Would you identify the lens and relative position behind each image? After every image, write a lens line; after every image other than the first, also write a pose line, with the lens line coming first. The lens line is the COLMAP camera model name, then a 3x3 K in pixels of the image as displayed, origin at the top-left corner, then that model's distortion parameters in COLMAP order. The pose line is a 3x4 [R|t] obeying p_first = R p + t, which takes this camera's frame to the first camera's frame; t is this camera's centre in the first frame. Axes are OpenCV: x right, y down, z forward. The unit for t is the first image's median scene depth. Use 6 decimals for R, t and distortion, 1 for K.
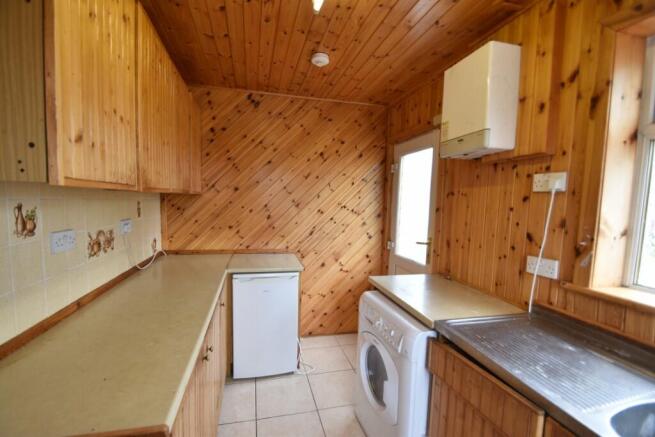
lens RADIAL K [[286.9, 0, 324.3], [0, 286.9, 223.9], [0, 0, 1]] dist [-0.001784, -0.006653]
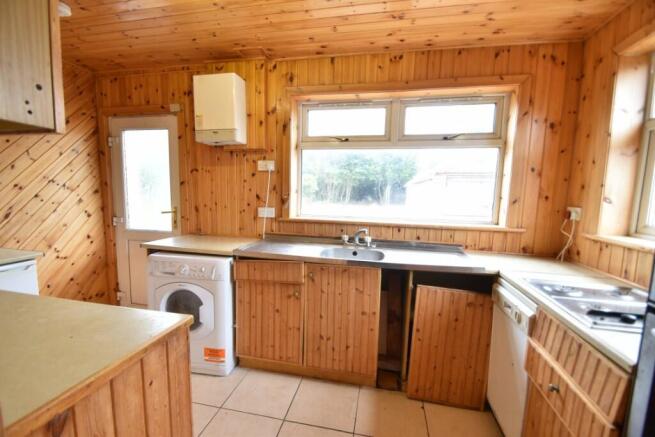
lens RADIAL K [[286.9, 0, 323.6], [0, 286.9, 217.6], [0, 0, 1]] dist [-0.001784, -0.006653]
pose [[0.431184, -0.096339, 0.897106, -0.515226], [0.062766, 0.995077, 0.076693, 0.047701], [-0.900078, 0.023239, 0.435109, -0.084125]]
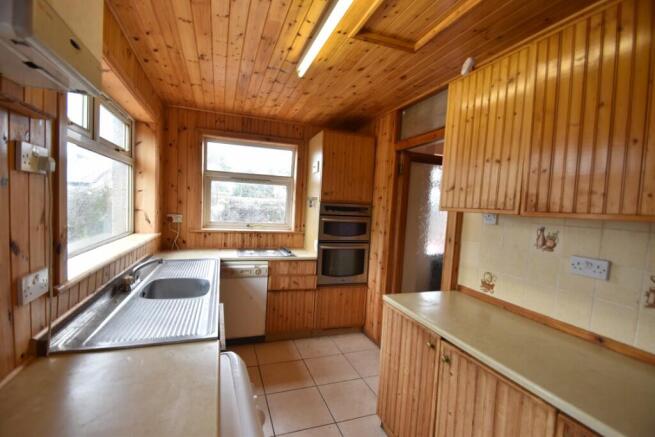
lens RADIAL K [[286.9, 0, 324.6], [0, 286.9, 221.0], [0, 0, 1]] dist [-0.001784, -0.006653]
pose [[-0.992950, -0.065414, -0.098847, 0.105666], [-0.078512, 0.987726, 0.135031, -0.101942], [0.088801, 0.141840, -0.985898, 1.219695]]
